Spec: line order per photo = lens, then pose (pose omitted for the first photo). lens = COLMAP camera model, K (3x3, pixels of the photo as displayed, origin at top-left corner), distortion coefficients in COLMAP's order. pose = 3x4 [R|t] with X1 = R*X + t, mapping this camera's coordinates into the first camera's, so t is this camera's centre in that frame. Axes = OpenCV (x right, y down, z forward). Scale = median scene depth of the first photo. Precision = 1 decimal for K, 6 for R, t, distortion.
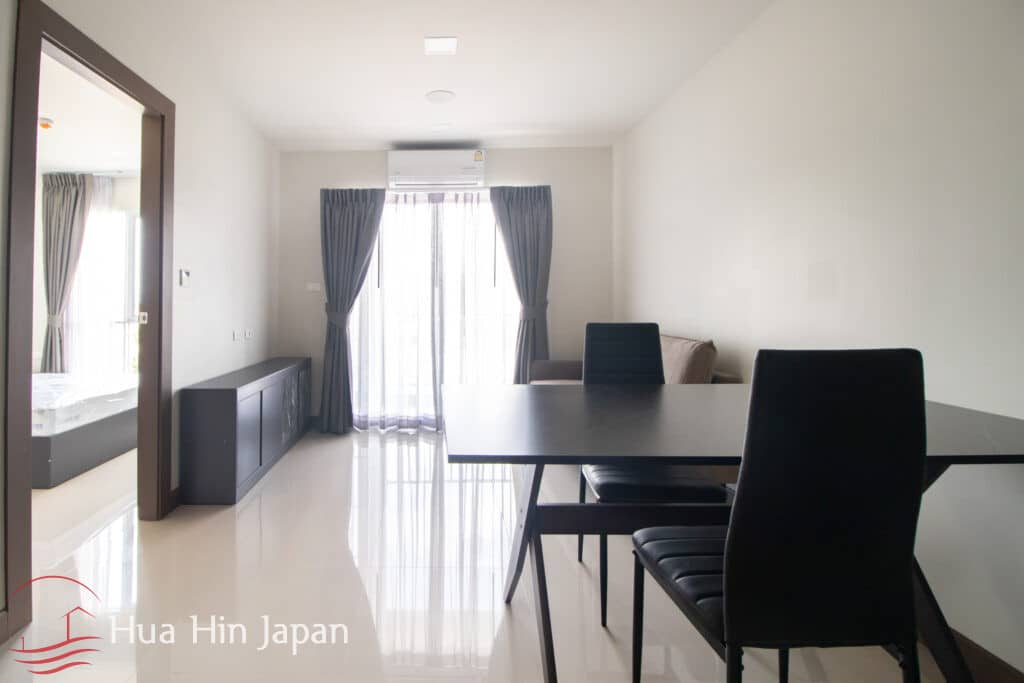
lens RADIAL K [[529.4, 0, 511.8], [0, 529.4, 372.0], [0, 0, 1]] dist [0.001254, -0.000017]
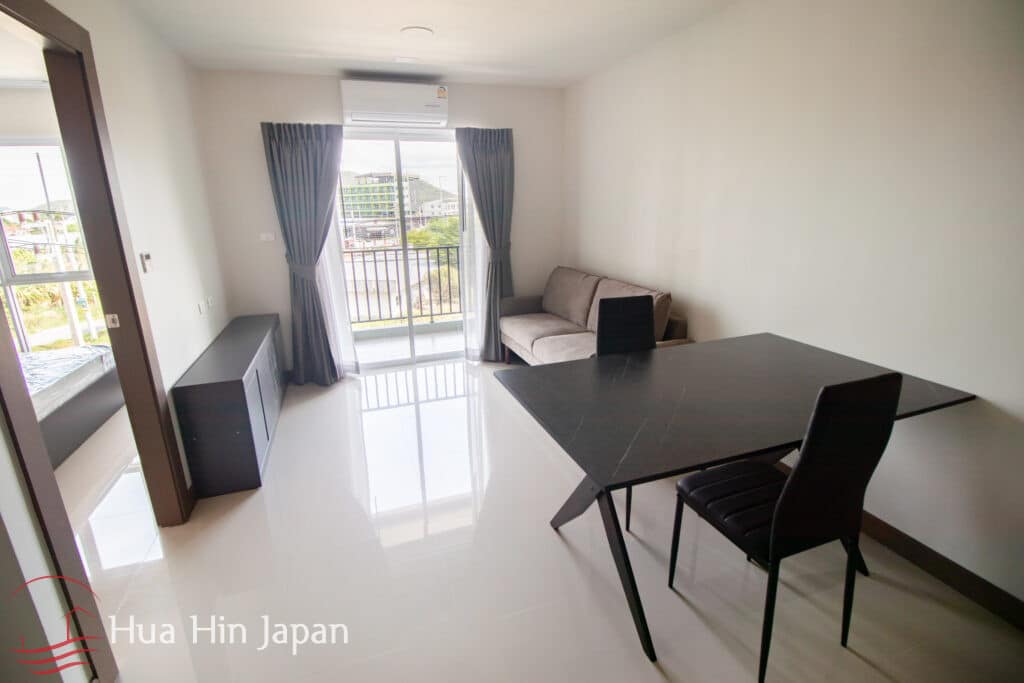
lens RADIAL K [[476.5, 0, 512.0], [0, 476.5, 341.5], [0, 0, 1]] dist [-0.001962, -0.000521]
pose [[0.932617, -0.117639, 0.341155, -0.290621], [0.019720, 0.960574, 0.277324, -0.211952], [-0.360329, -0.251910, 0.898167, 0.069505]]
